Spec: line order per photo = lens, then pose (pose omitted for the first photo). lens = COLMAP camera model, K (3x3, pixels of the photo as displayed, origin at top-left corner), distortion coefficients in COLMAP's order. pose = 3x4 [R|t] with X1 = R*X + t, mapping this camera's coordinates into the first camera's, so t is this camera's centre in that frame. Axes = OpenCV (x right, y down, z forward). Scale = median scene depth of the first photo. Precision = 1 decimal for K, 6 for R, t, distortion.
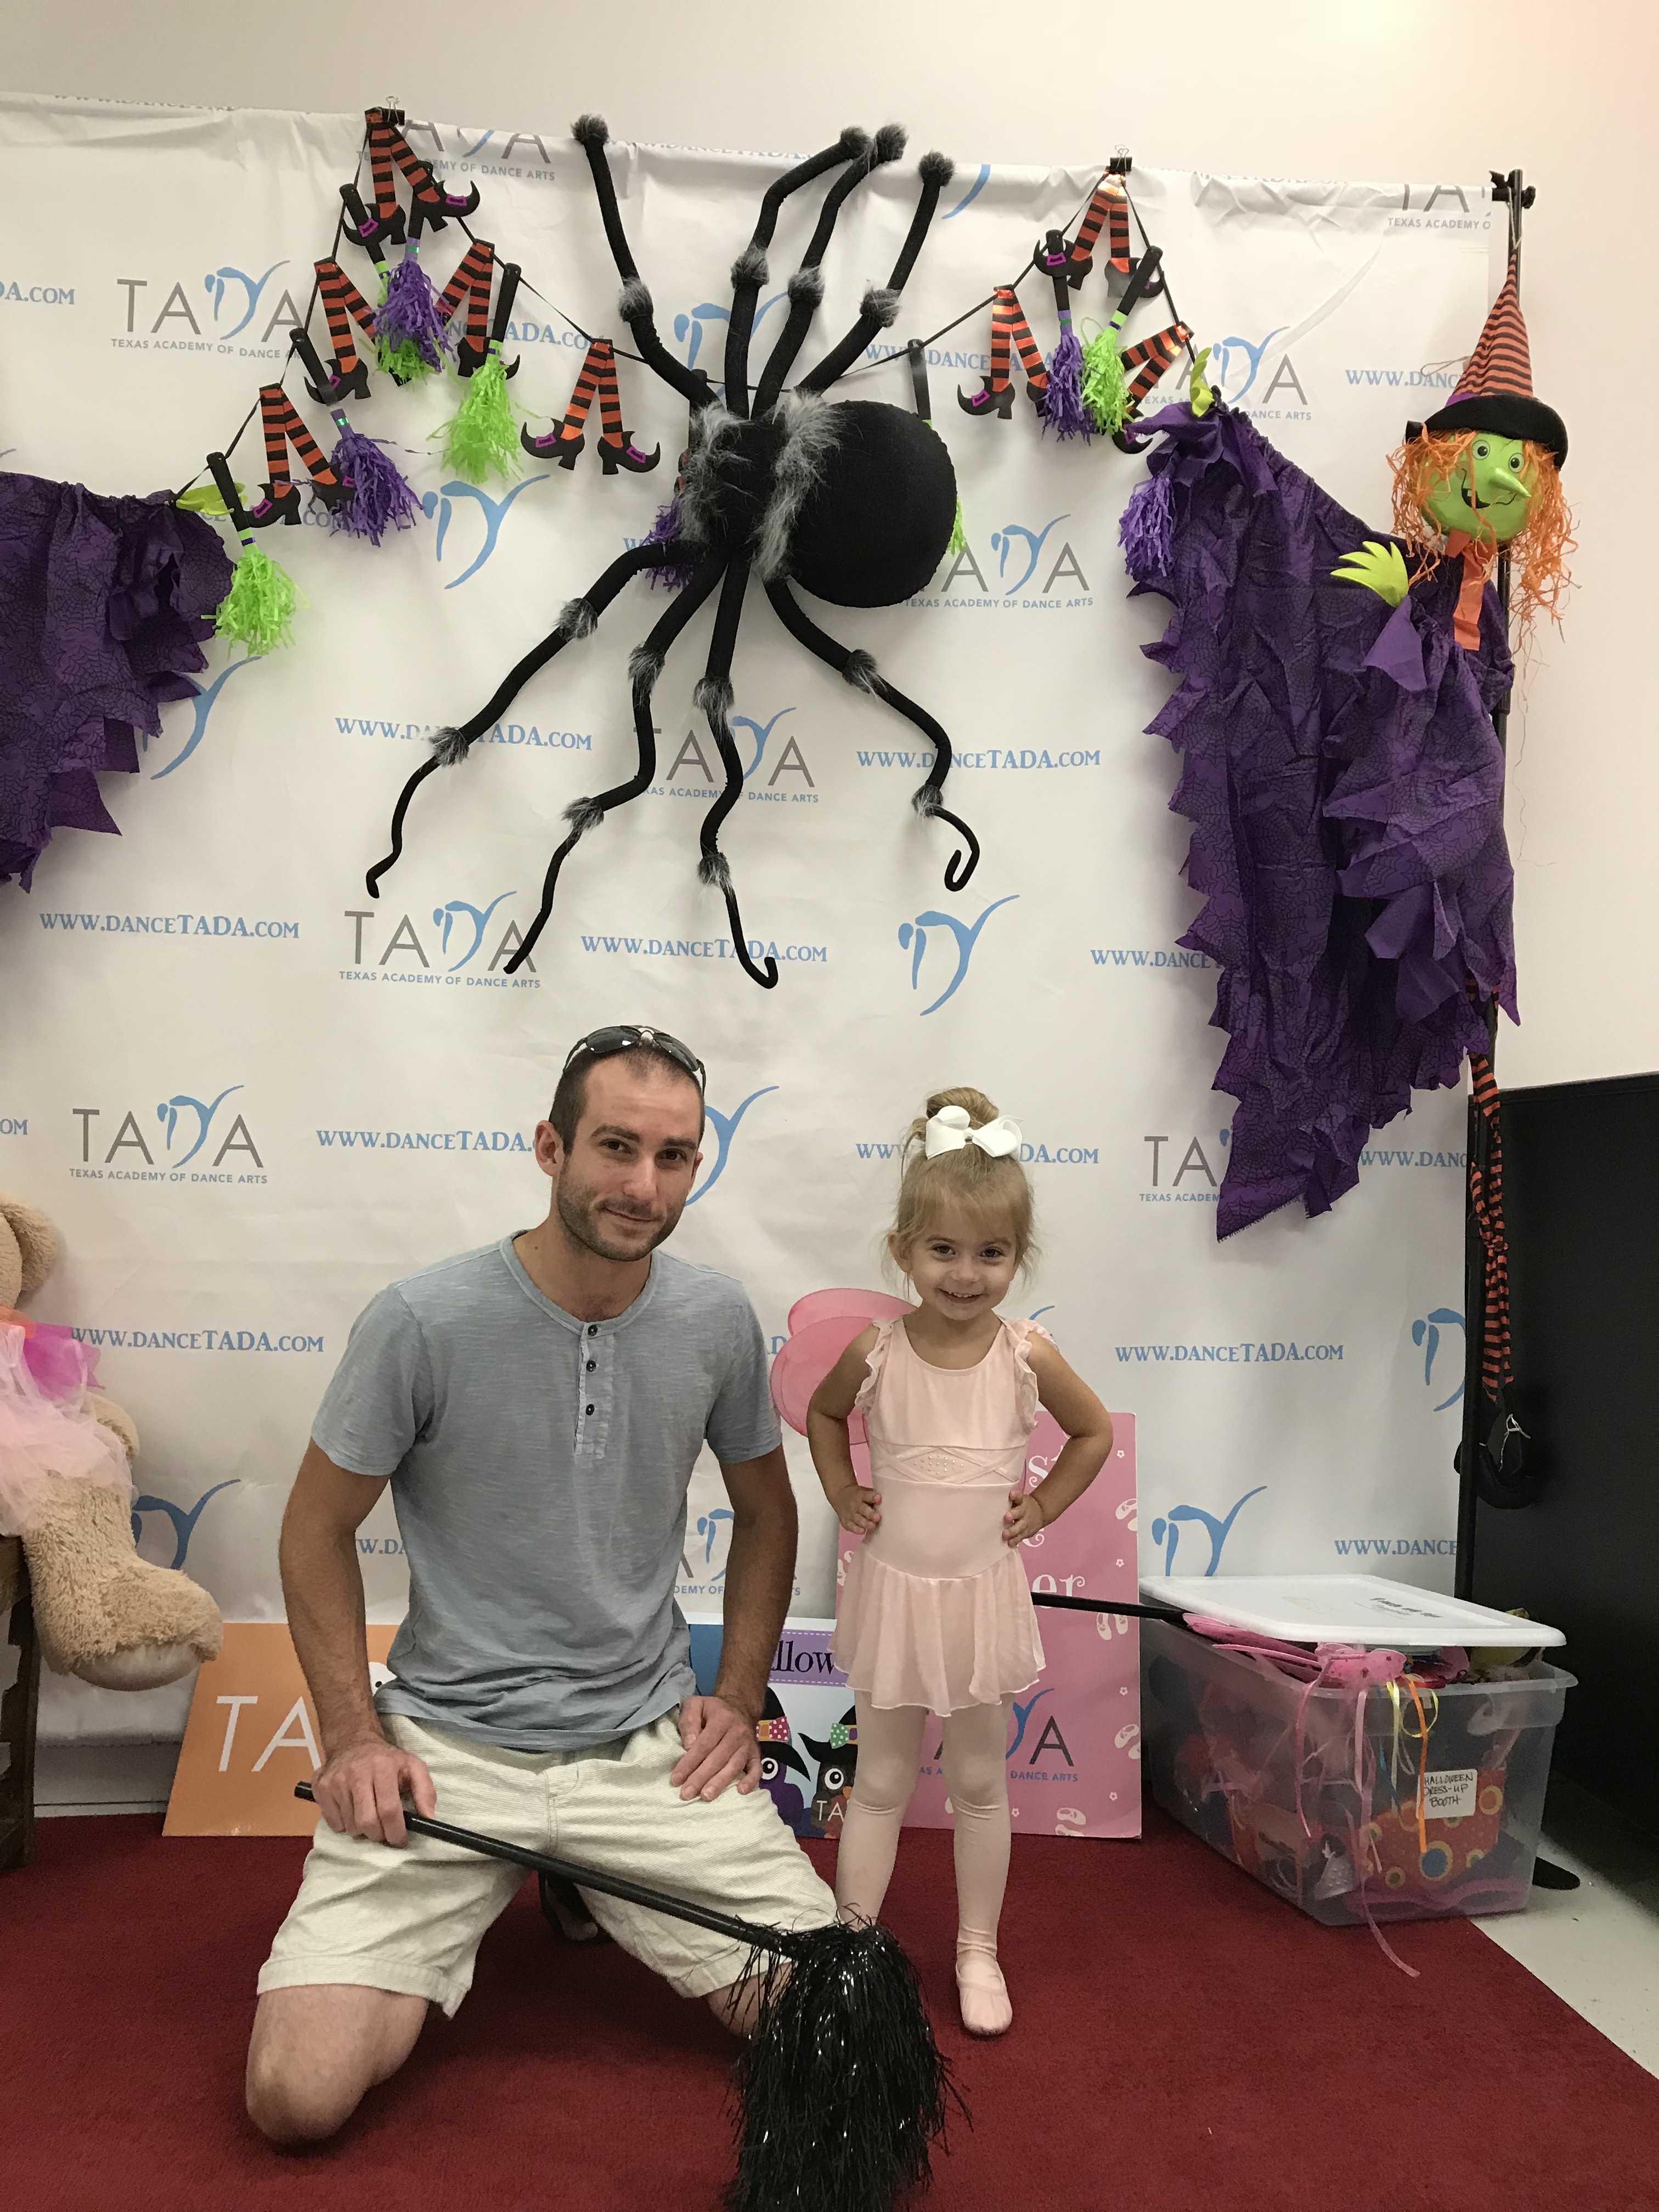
lens RADIAL K [[1836.3, 0, 829.5], [0, 1836.3, 1106.0], [0, 0, 1]] dist [0.065451, -0.217102]
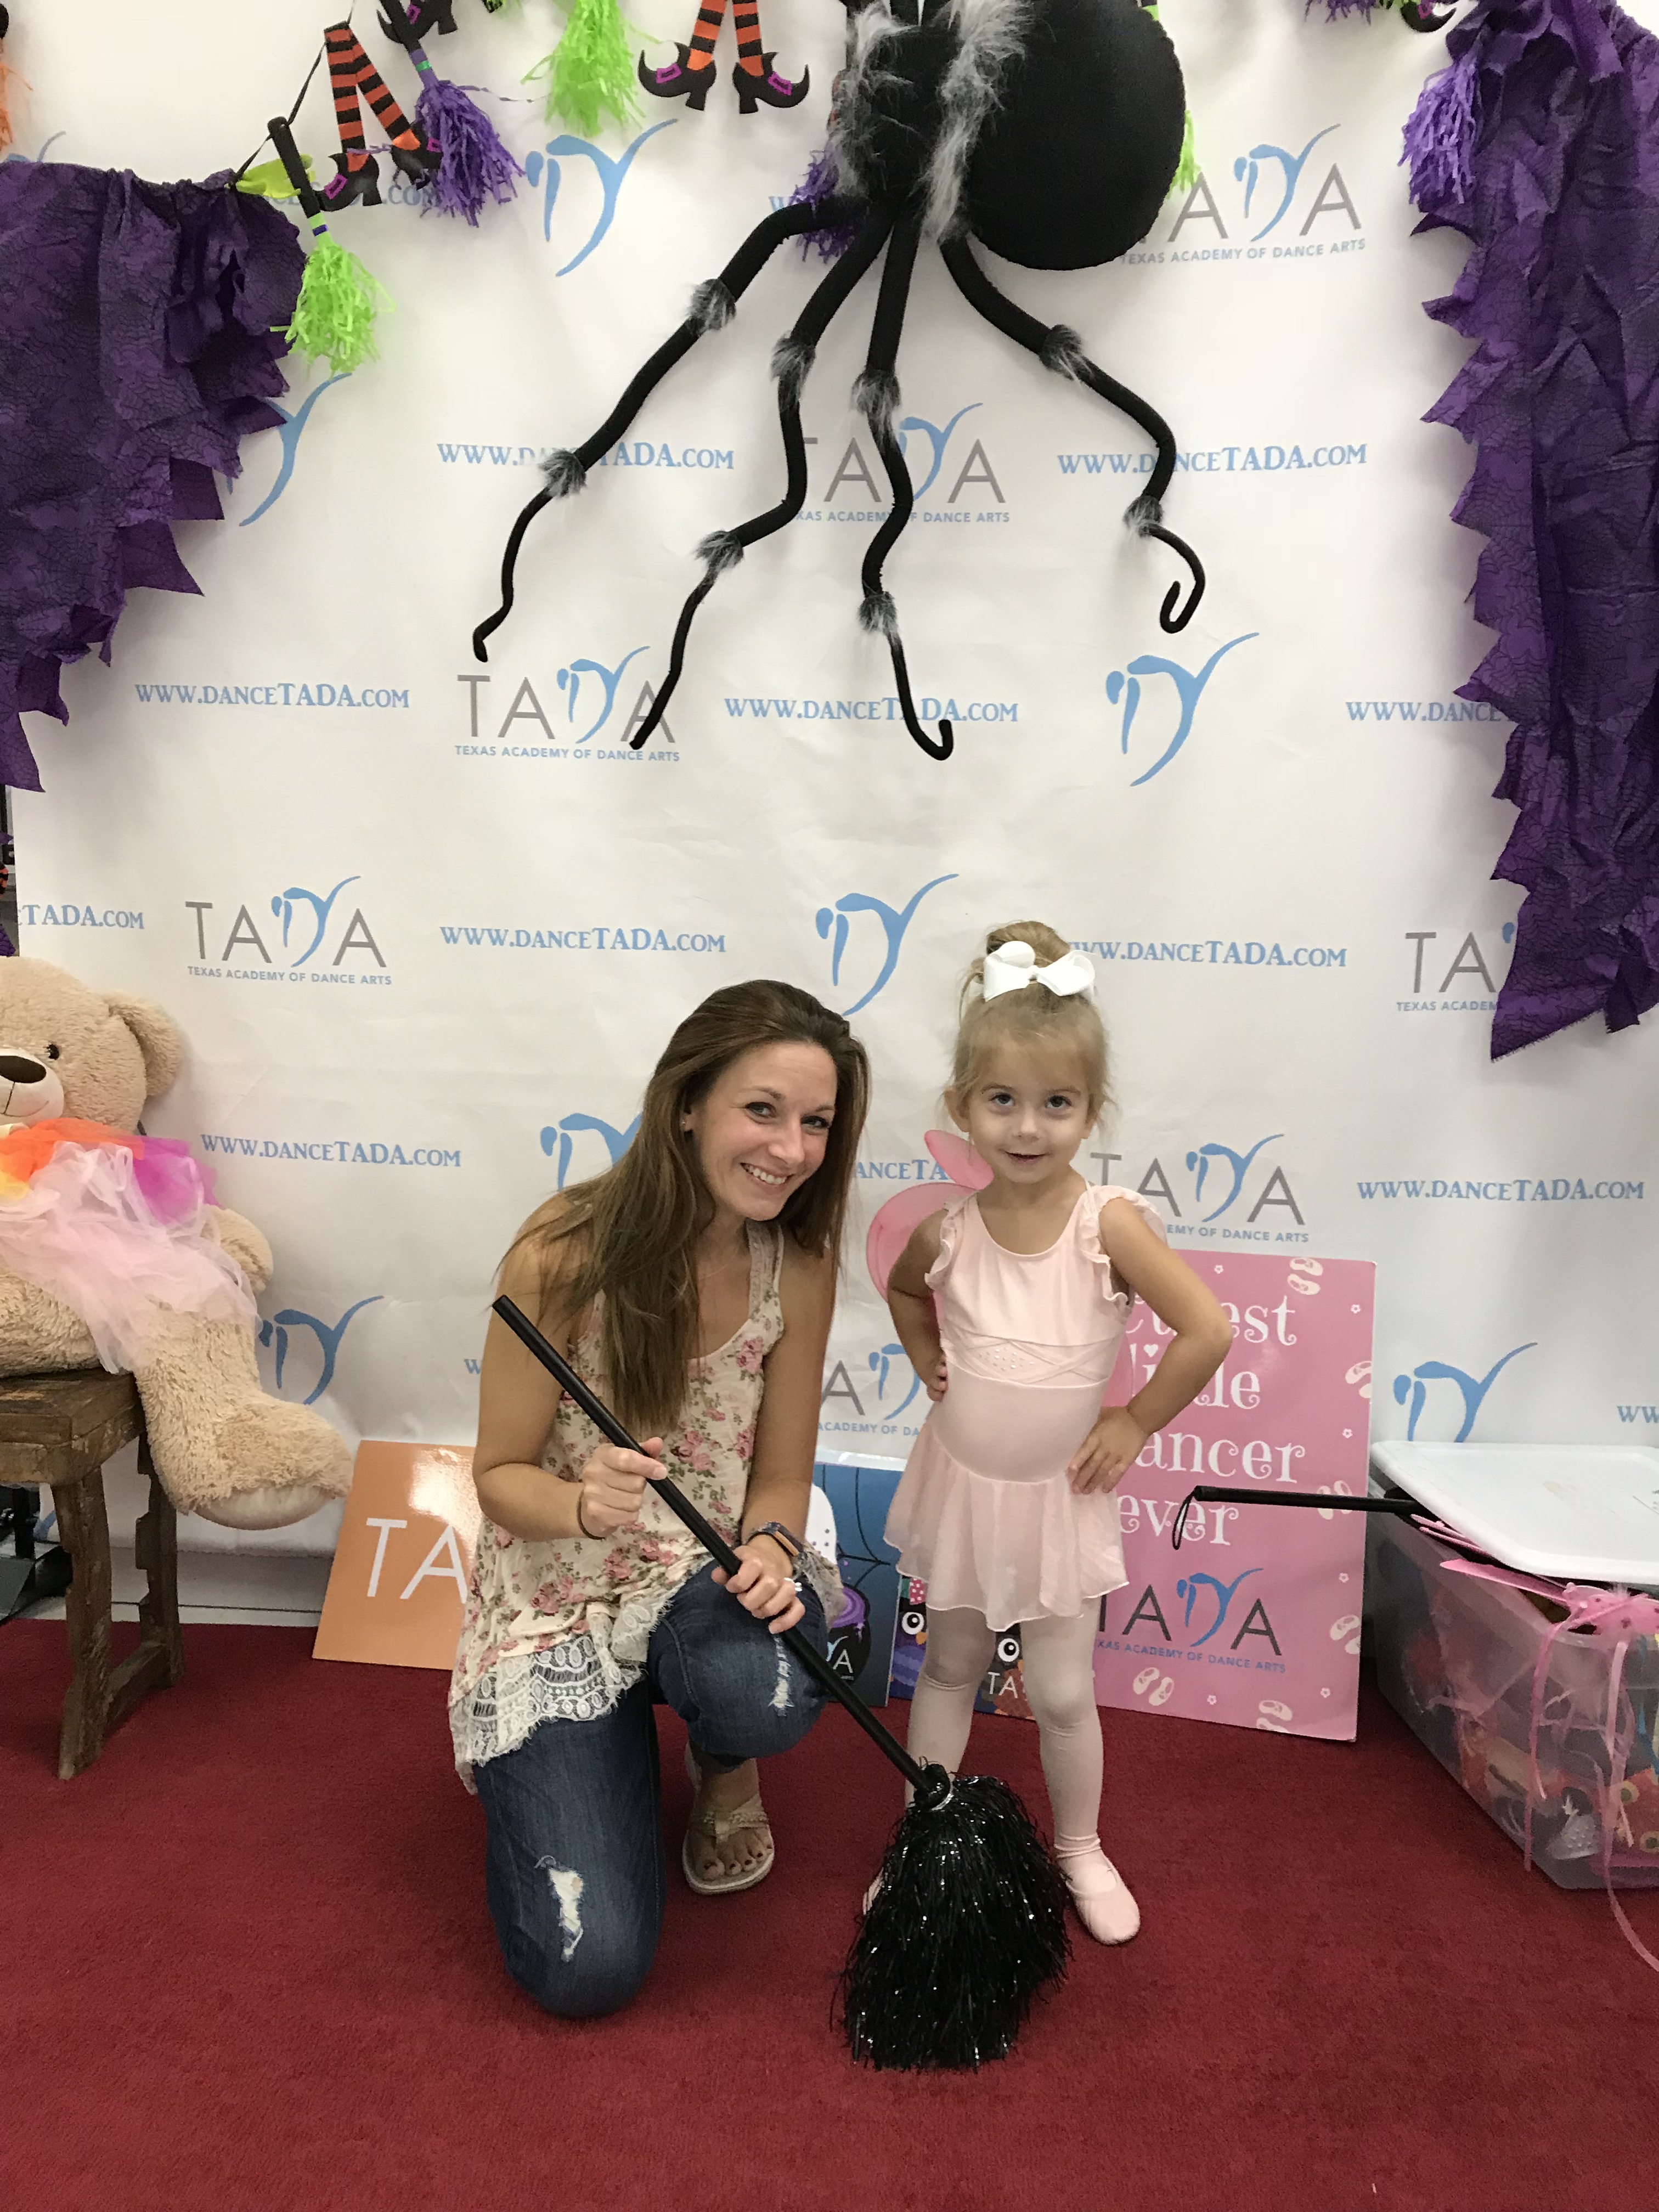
lens RADIAL K [[1840.2, 0, 829.5], [0, 1840.2, 1106.0], [0, 0, 1]] dist [-0.001681, 0.010570]
pose [[0.984660, 0.021856, -0.173108, 0.064780], [0.008824, 0.984617, 0.174504, -0.055072], [0.174259, -0.173355, 0.969320, 0.151430]]
